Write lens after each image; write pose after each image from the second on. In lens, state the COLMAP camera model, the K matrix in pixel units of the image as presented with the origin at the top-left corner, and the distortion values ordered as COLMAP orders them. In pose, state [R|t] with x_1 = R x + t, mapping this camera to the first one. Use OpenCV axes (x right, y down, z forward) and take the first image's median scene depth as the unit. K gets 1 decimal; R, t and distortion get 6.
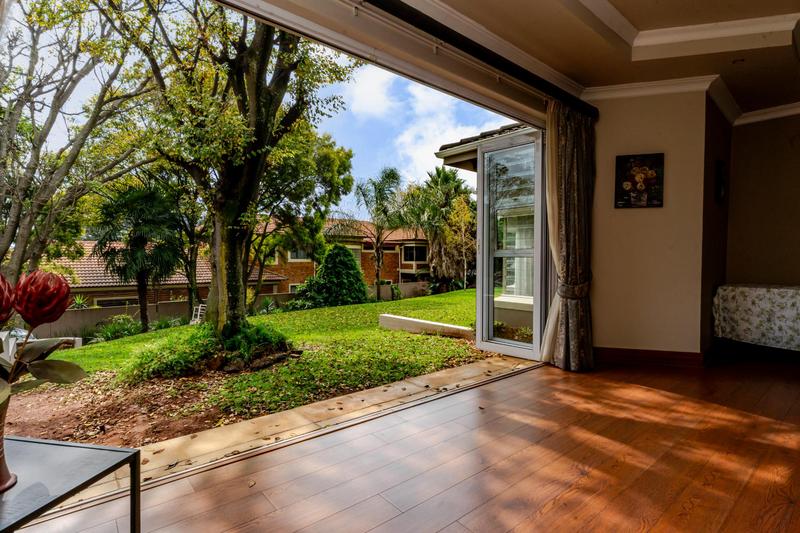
lens RADIAL K [[405.8, 0, 402.1], [0, 405.8, 267.4], [0, 0, 1]] dist [-0.006593, -0.000314]
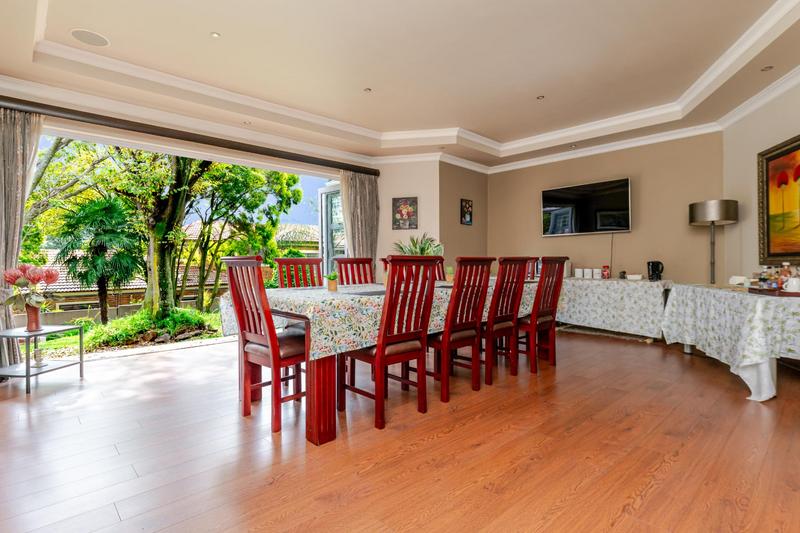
lens RADIAL K [[405.8, 0, 397.9], [0, 405.8, 263.5], [0, 0, 1]] dist [-0.006593, -0.000314]
pose [[0.998443, -0.012987, 0.054243, 0.082726], [0.013931, 0.999757, -0.017058, 0.003333], [-0.054008, 0.017787, 0.998382, -0.115539]]
